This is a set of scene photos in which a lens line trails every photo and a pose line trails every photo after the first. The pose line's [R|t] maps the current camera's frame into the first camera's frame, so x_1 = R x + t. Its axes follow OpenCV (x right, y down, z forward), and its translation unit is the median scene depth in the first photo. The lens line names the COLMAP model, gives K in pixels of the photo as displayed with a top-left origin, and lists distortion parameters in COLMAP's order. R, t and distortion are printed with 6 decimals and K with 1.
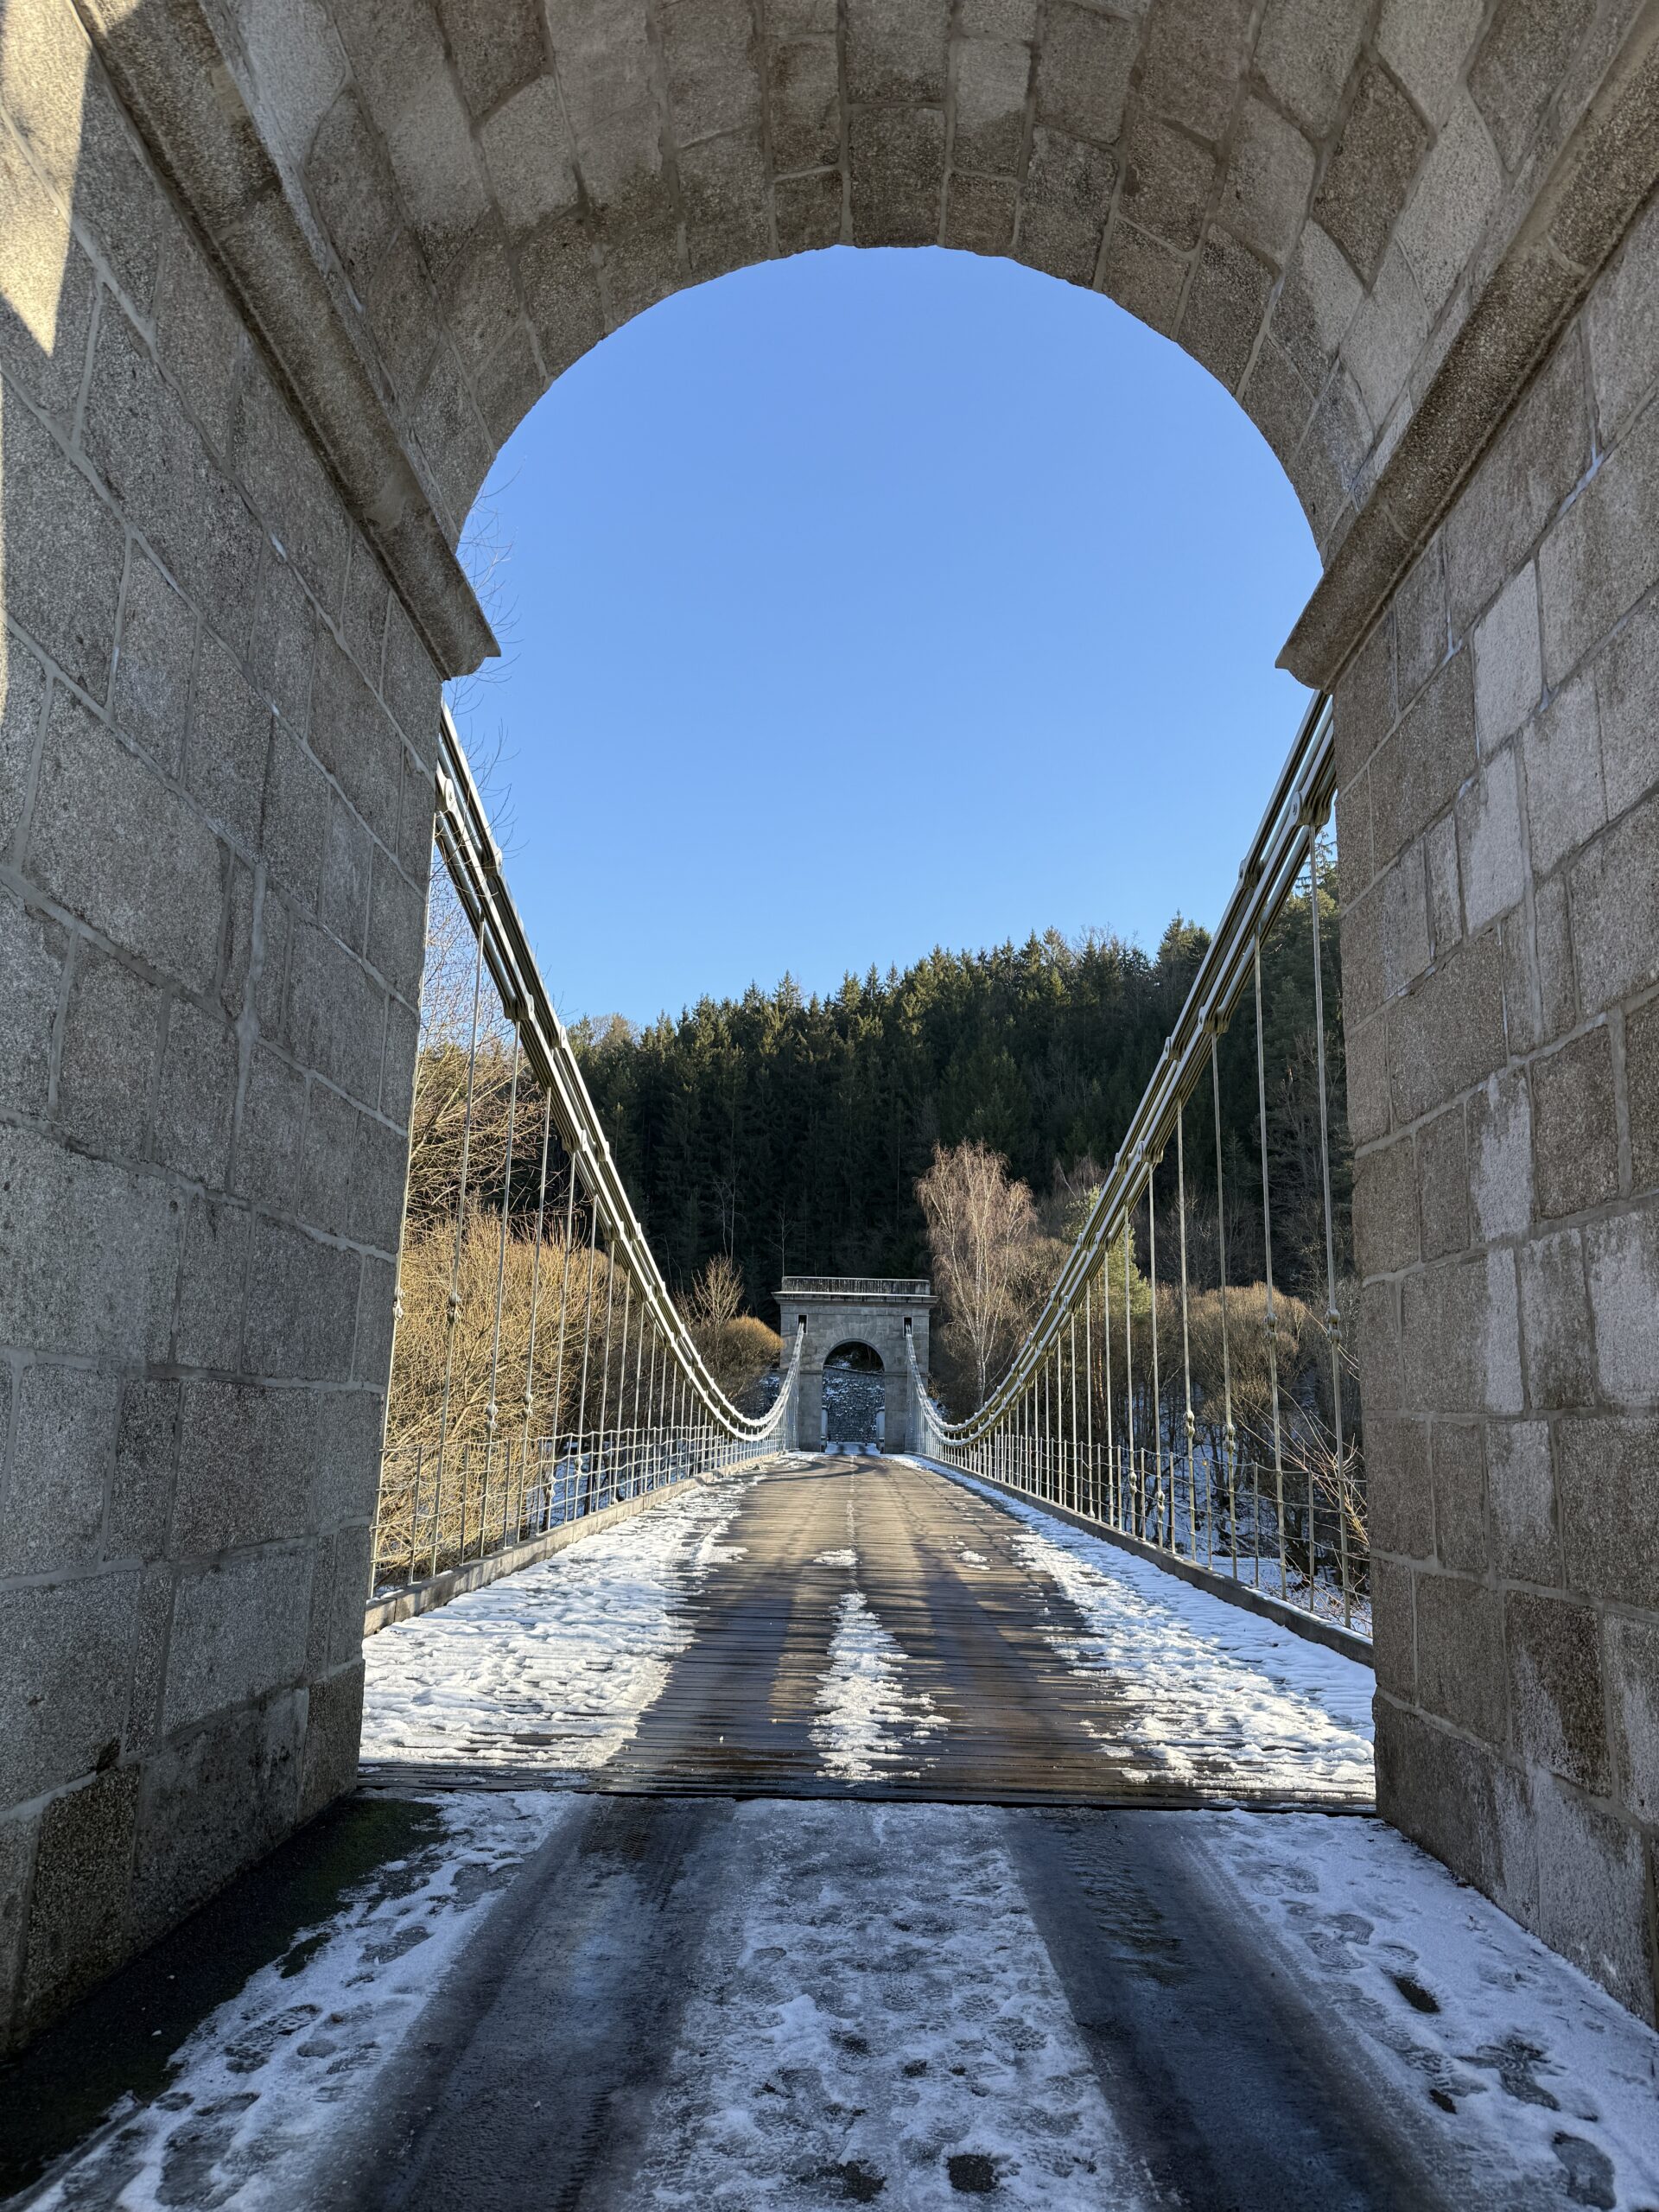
lens RADIAL K [[1541.9, 0, 822.7], [0, 1541.9, 1112.4], [0, 0, 1]] dist [0.141704, -0.157948]
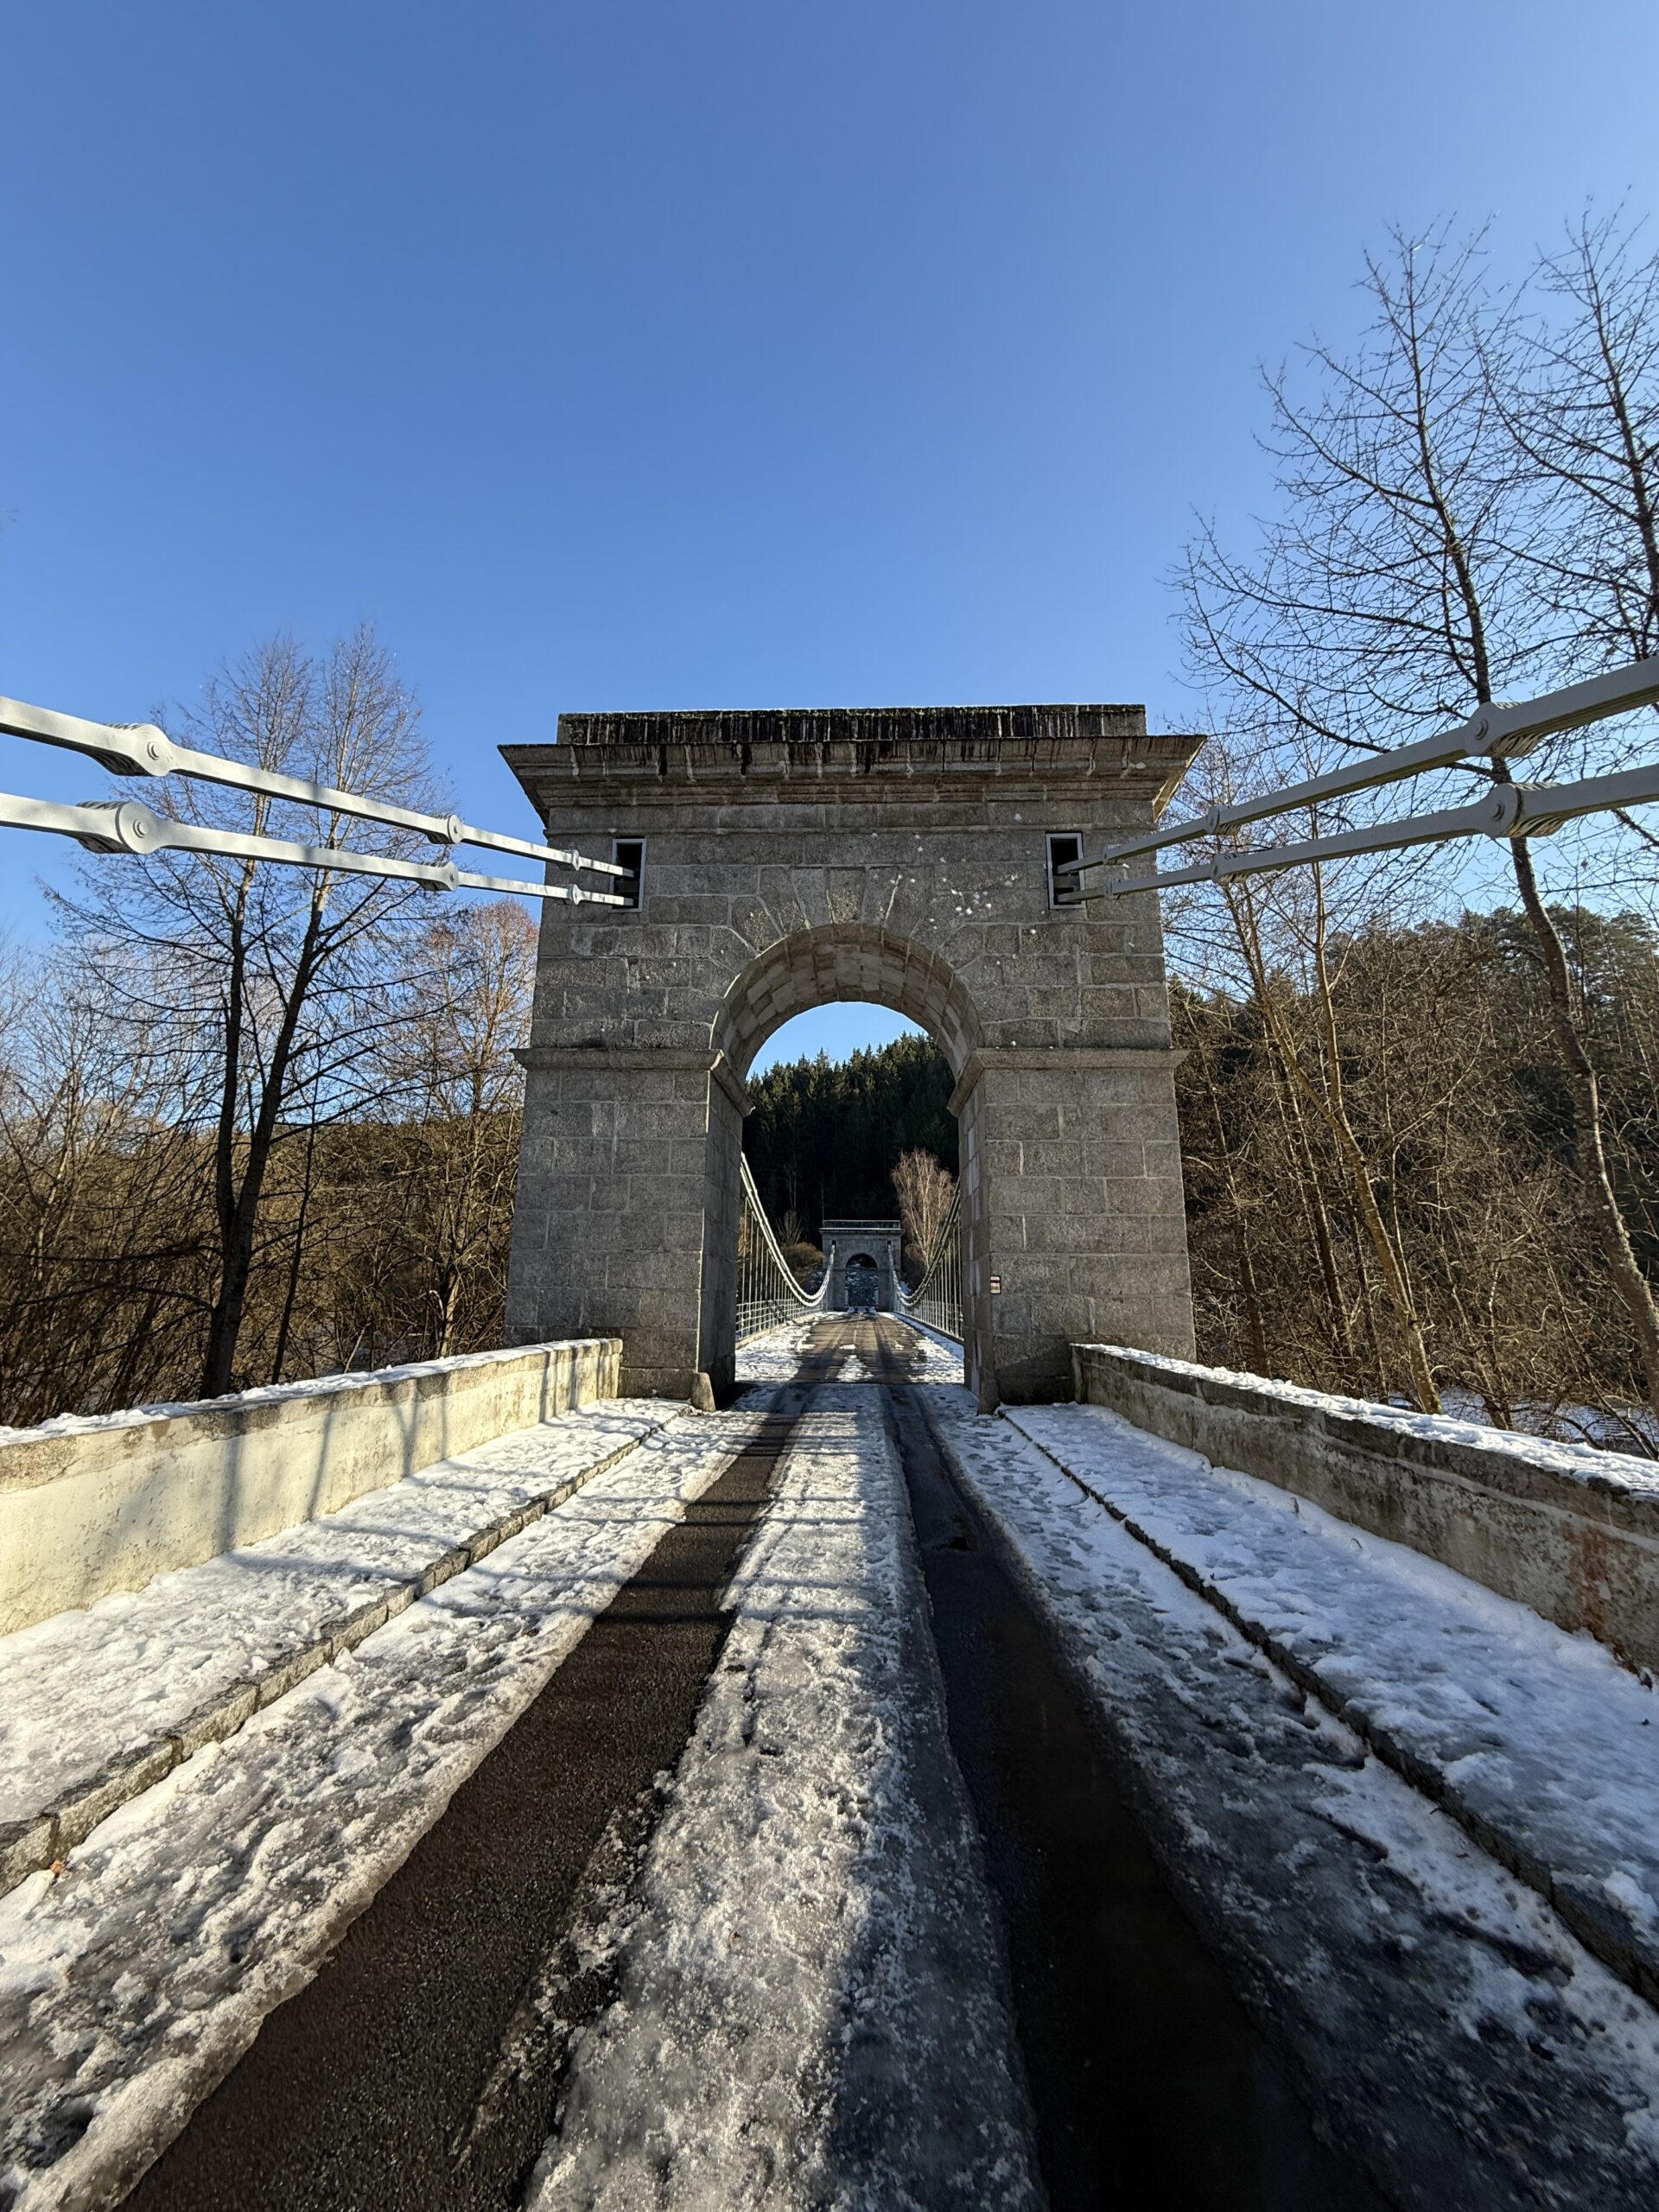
lens RADIAL K [[903.0, 0, 829.7], [0, 903.0, 1090.8], [0, 0, 1]] dist [0.014516, 0.000041]
pose [[0.999672, -0.020947, -0.014745, 0.001858], [0.020554, 0.999442, -0.026347, -0.024066], [0.015288, 0.026035, 0.999544, -0.117488]]
